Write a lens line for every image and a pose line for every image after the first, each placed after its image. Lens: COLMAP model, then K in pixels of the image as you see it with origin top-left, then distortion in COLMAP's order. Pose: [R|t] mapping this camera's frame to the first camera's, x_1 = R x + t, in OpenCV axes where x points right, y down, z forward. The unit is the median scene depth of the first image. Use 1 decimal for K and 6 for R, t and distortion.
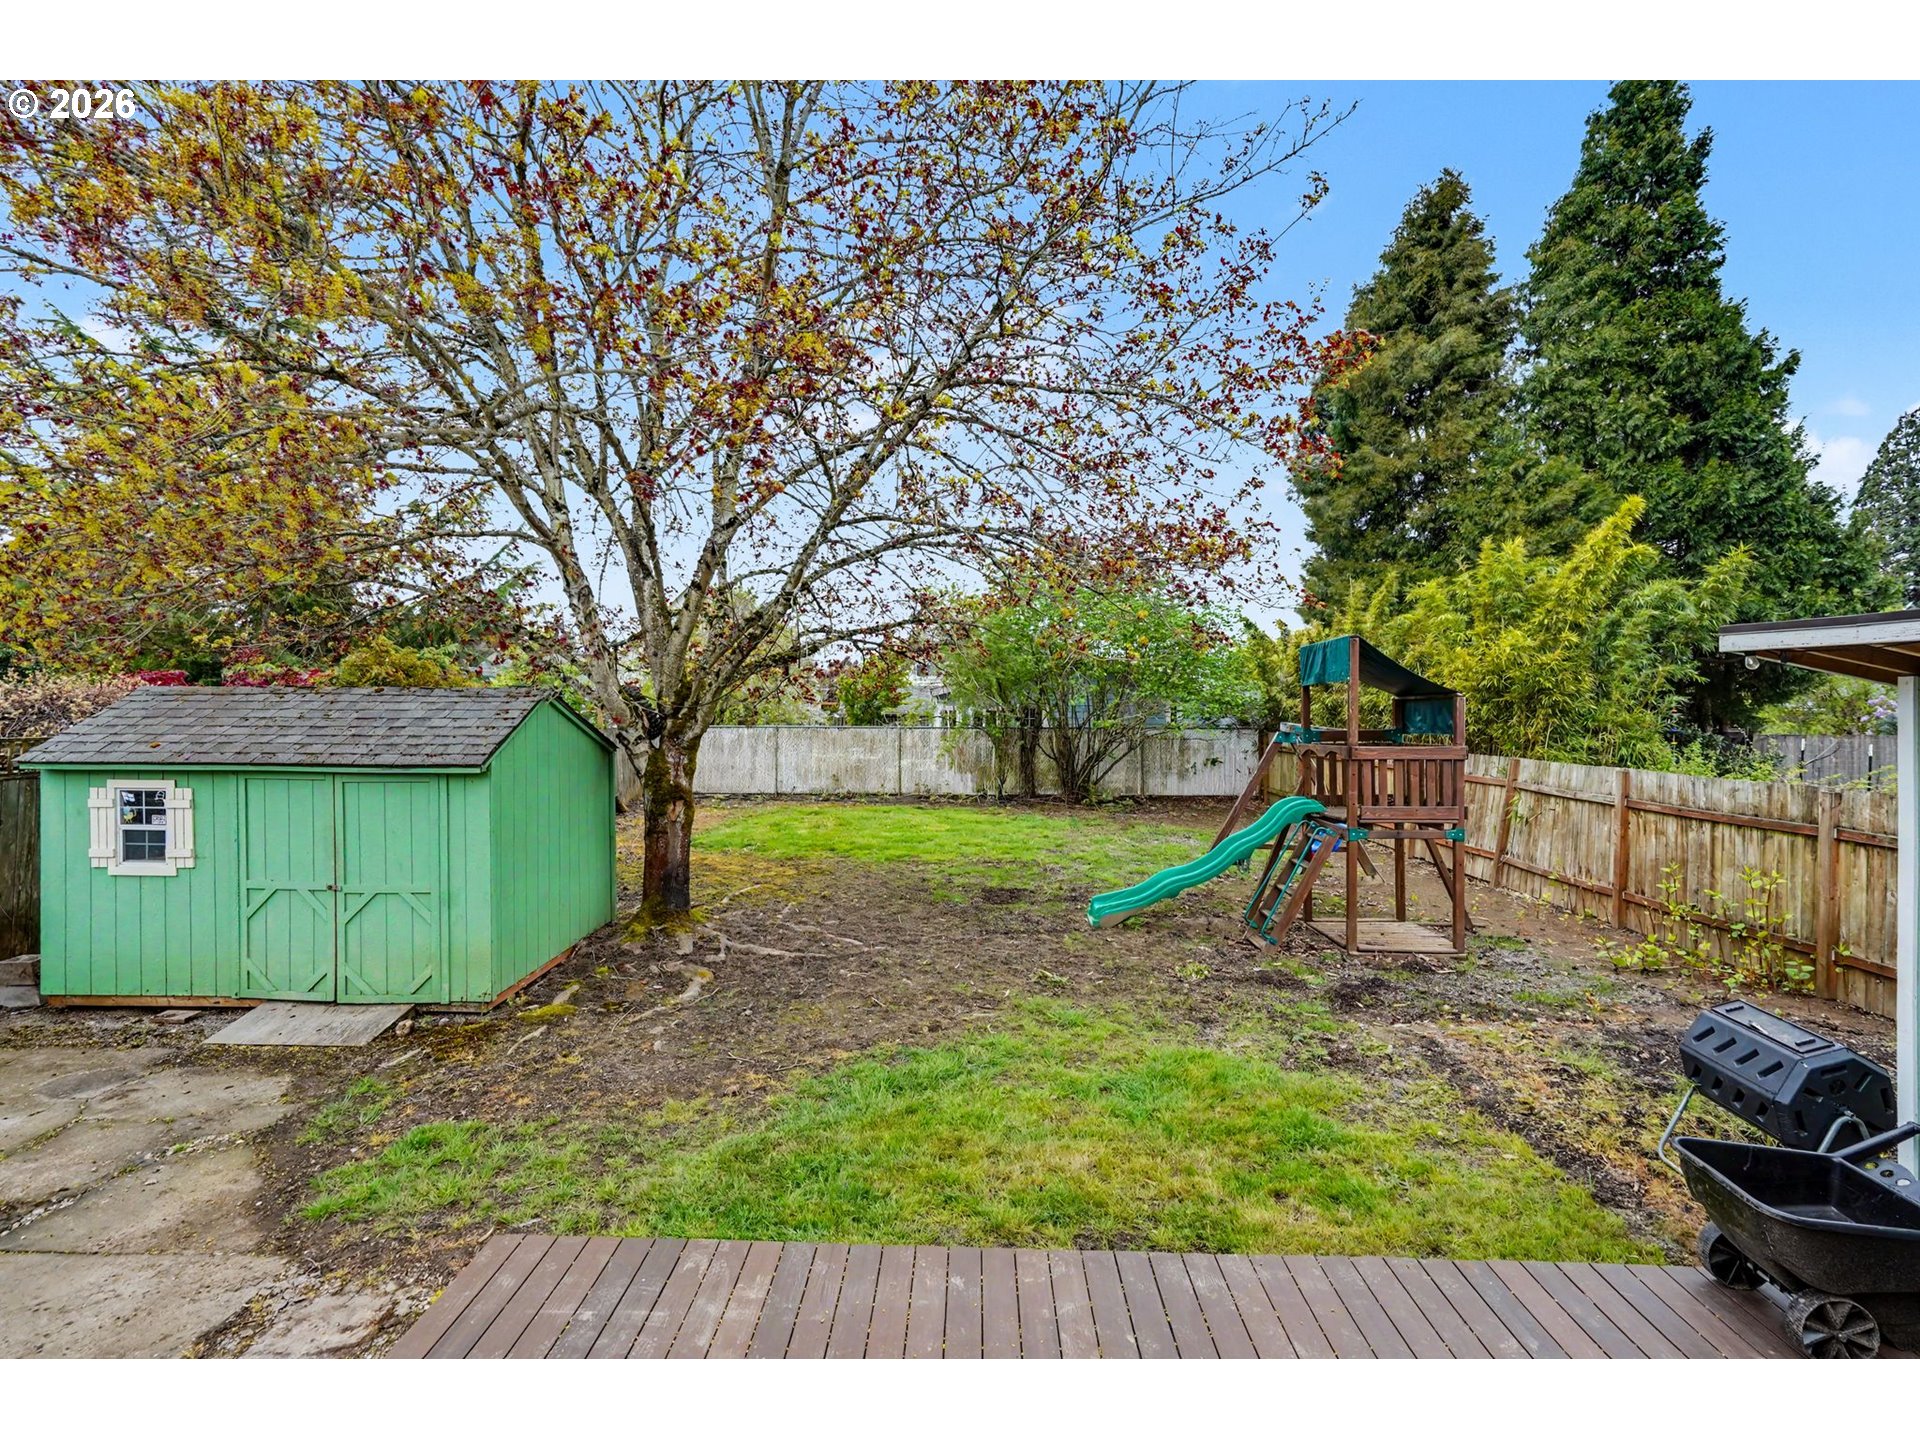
lens RADIAL K [[903.3, 0, 956.3], [0, 903.3, 684.3], [0, 0, 1]] dist [-0.001970, 0.002674]
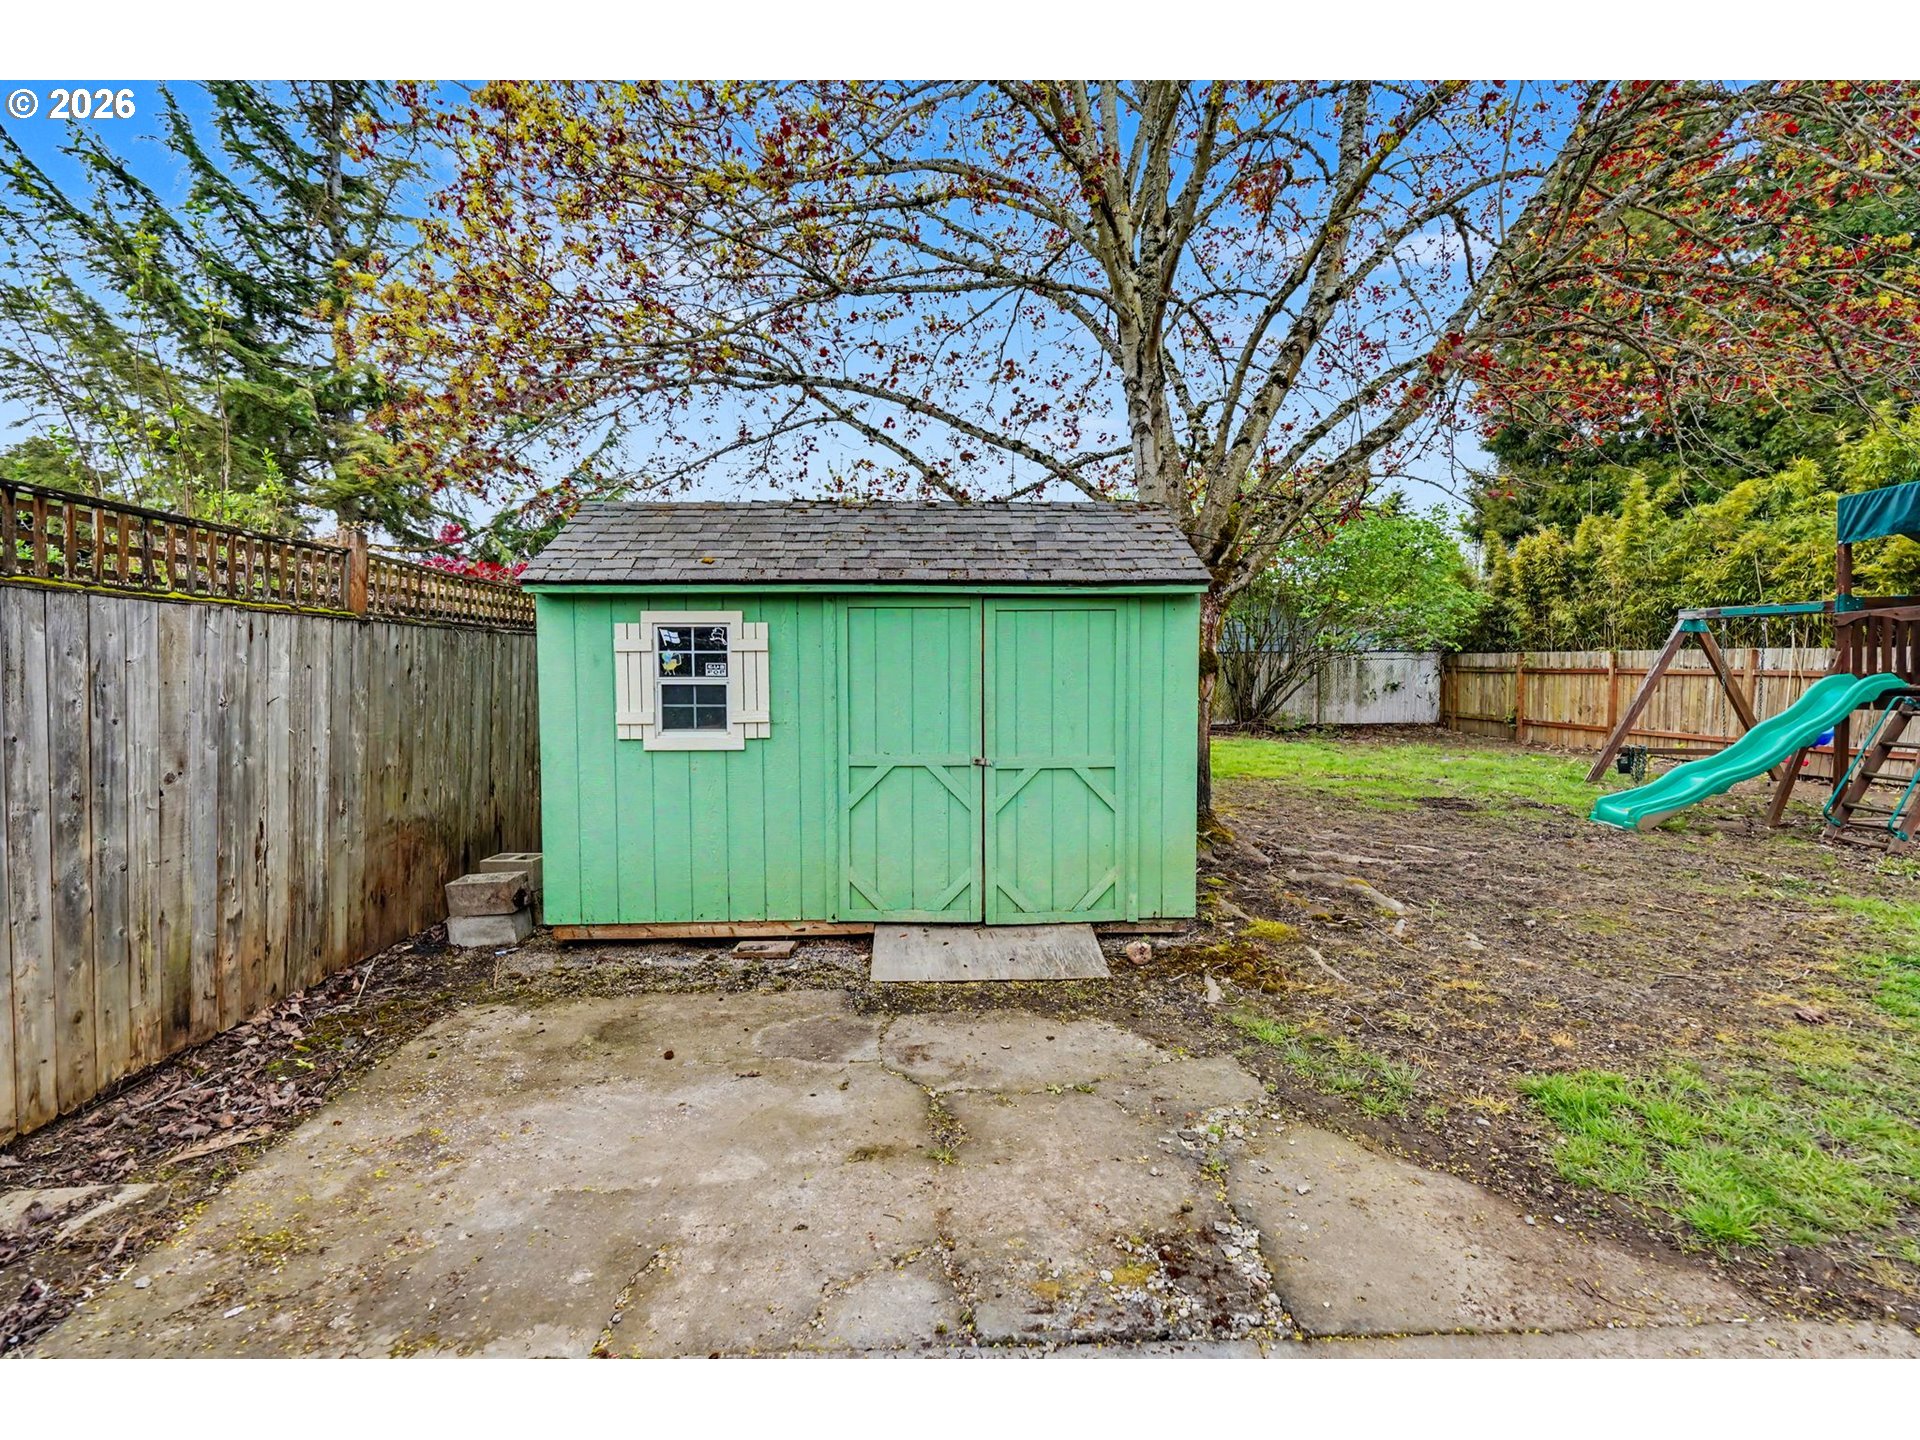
lens RADIAL K [[903.3, 0, 937.8], [0, 903.3, 694.6], [0, 0, 1]] dist [-0.001970, 0.002674]
pose [[0.997954, -0.011676, 0.062868, -0.758443], [0.008656, 0.998806, 0.048086, 0.137720], [-0.063355, -0.047444, 0.996863, 0.303451]]
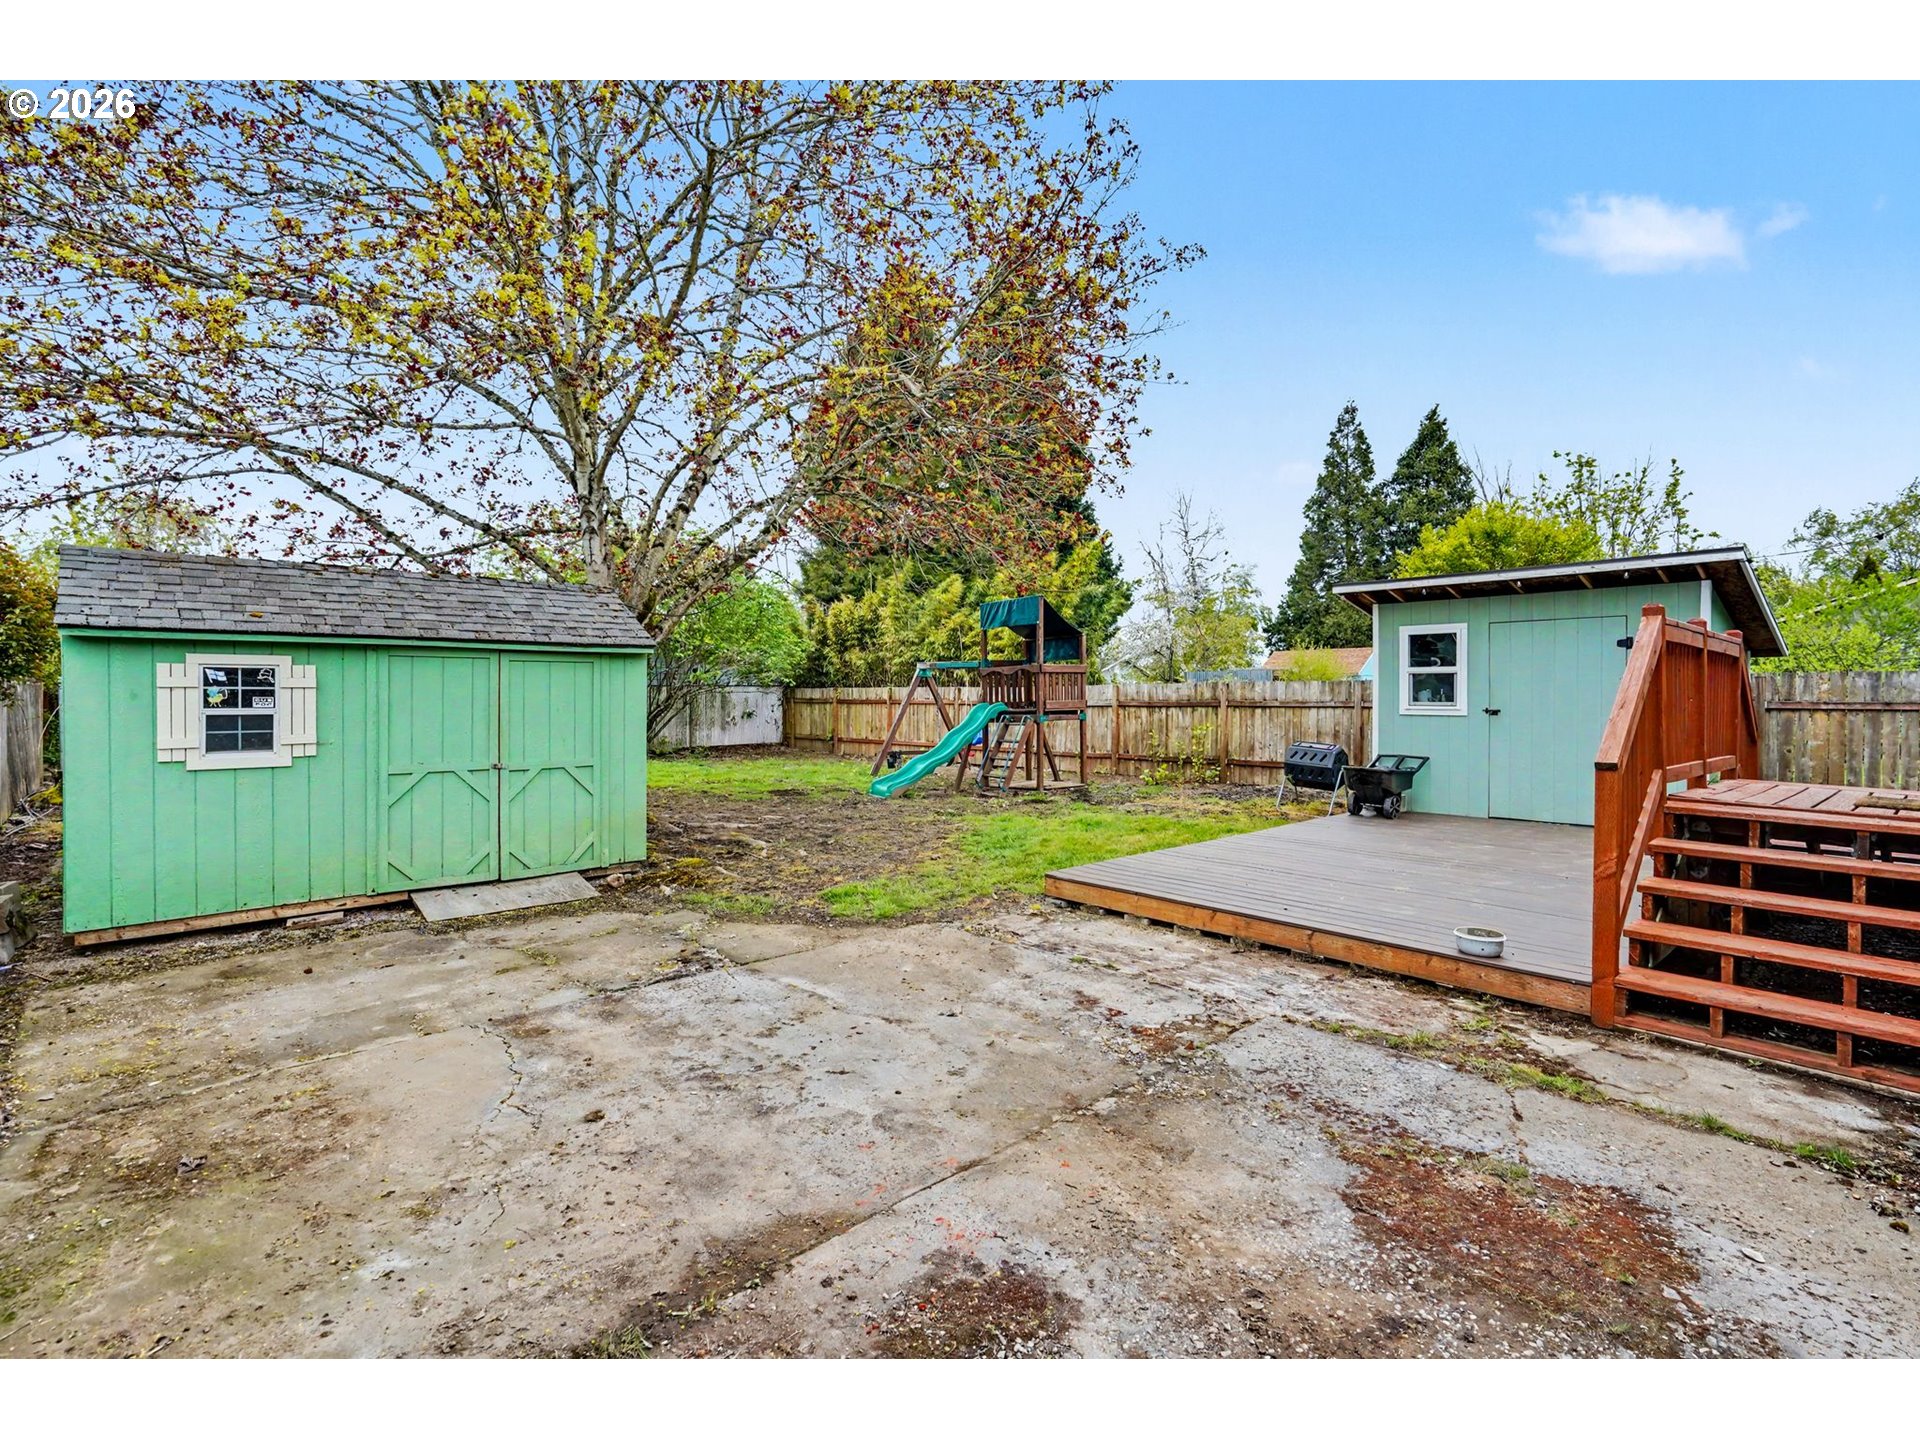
lens RADIAL K [[903.3, 0, 971.6], [0, 903.3, 705.4], [0, 0, 1]] dist [-0.001970, 0.002674]
pose [[0.712101, -0.016440, 0.701885, -1.006168], [-0.003597, 0.999627, 0.027063, 0.127644], [-0.702068, -0.021796, 0.711776, -0.078951]]
